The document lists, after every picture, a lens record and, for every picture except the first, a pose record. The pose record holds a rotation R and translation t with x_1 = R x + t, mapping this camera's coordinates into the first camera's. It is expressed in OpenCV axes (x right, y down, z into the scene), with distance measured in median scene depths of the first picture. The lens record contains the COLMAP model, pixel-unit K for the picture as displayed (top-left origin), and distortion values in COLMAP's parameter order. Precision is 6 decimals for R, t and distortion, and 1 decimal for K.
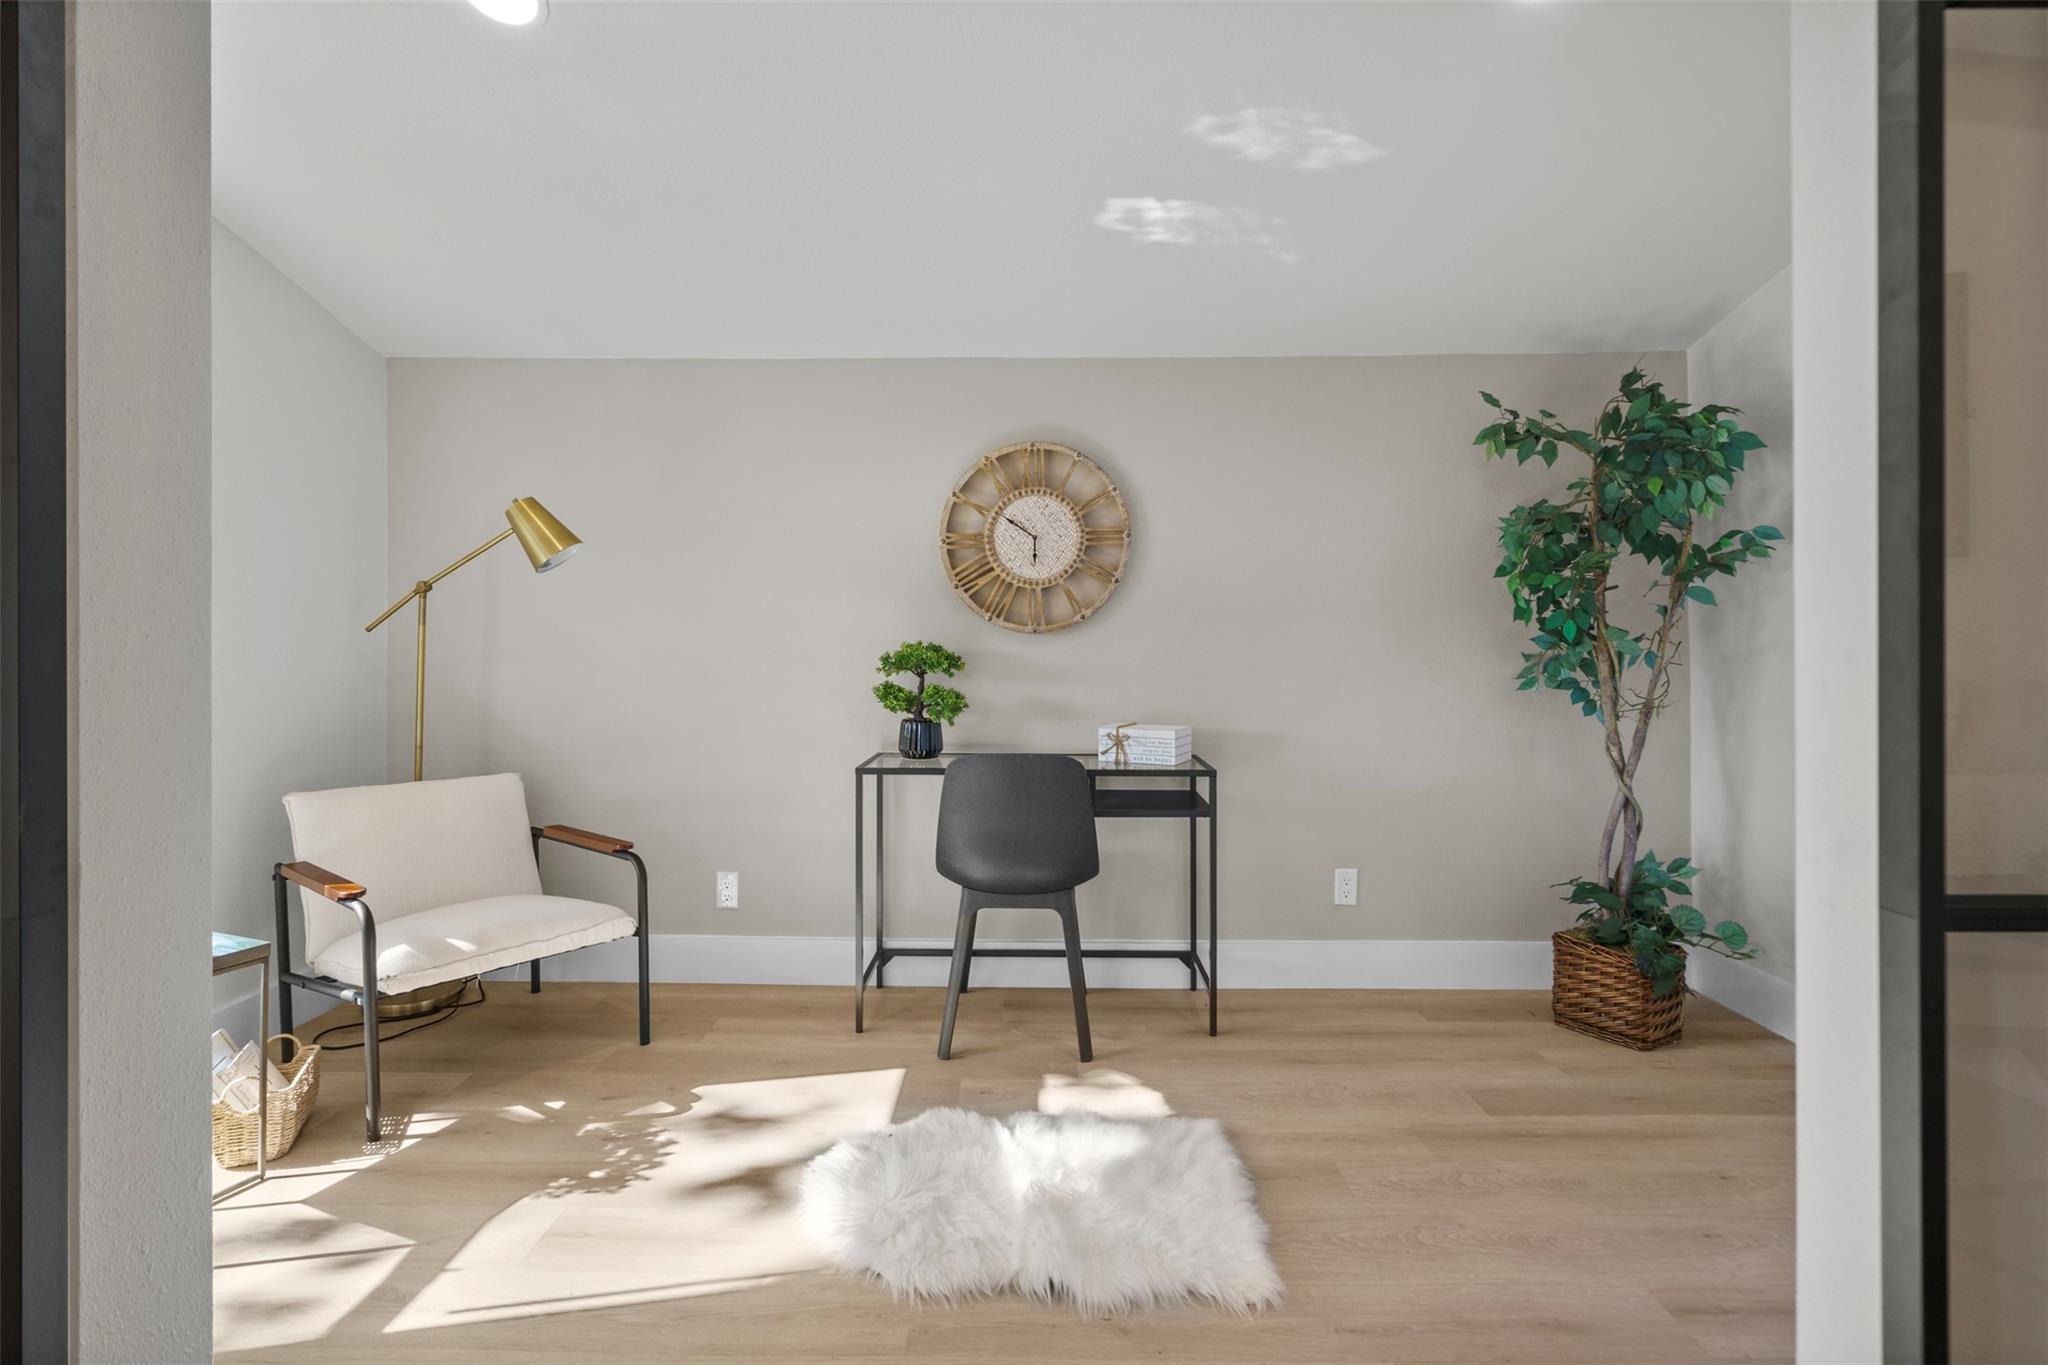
lens RADIAL K [[938.2, 0, 1025.8], [0, 938.2, 667.3], [0, 0, 1]] dist [0.000246, 0.000066]
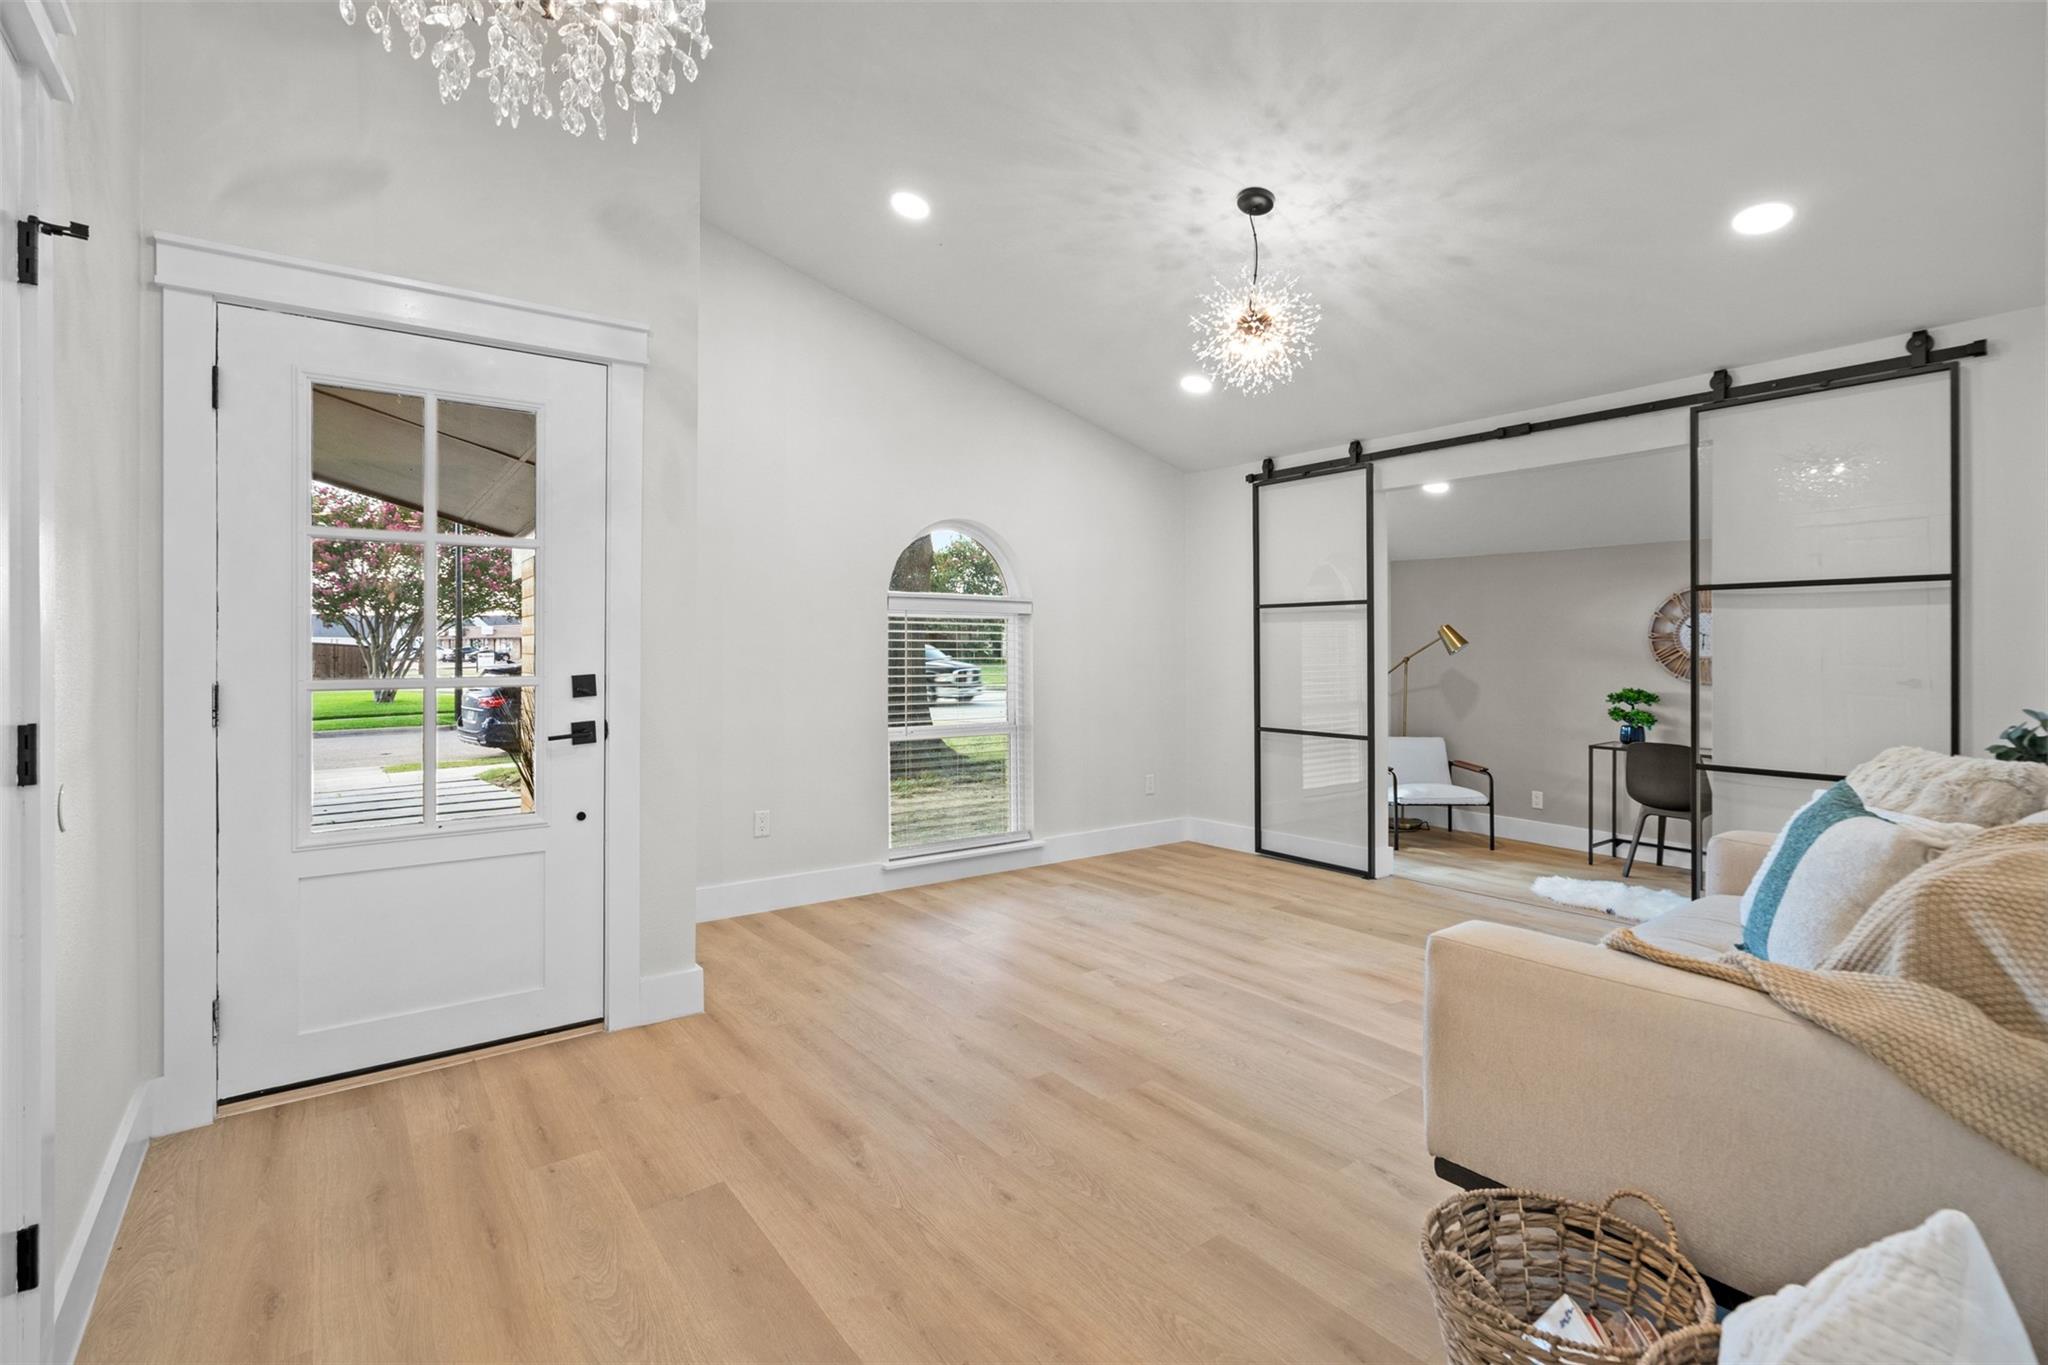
lens RADIAL K [[938.2, 0, 1023.8], [0, 938.2, 660.8], [0, 0, 1]] dist [0.000246, 0.000066]
pose [[0.609883, 0.009868, -0.792430, 0.701943], [-0.006593, 0.999951, 0.007379, -0.093347], [0.792464, 0.000724, 0.609918, -1.308874]]
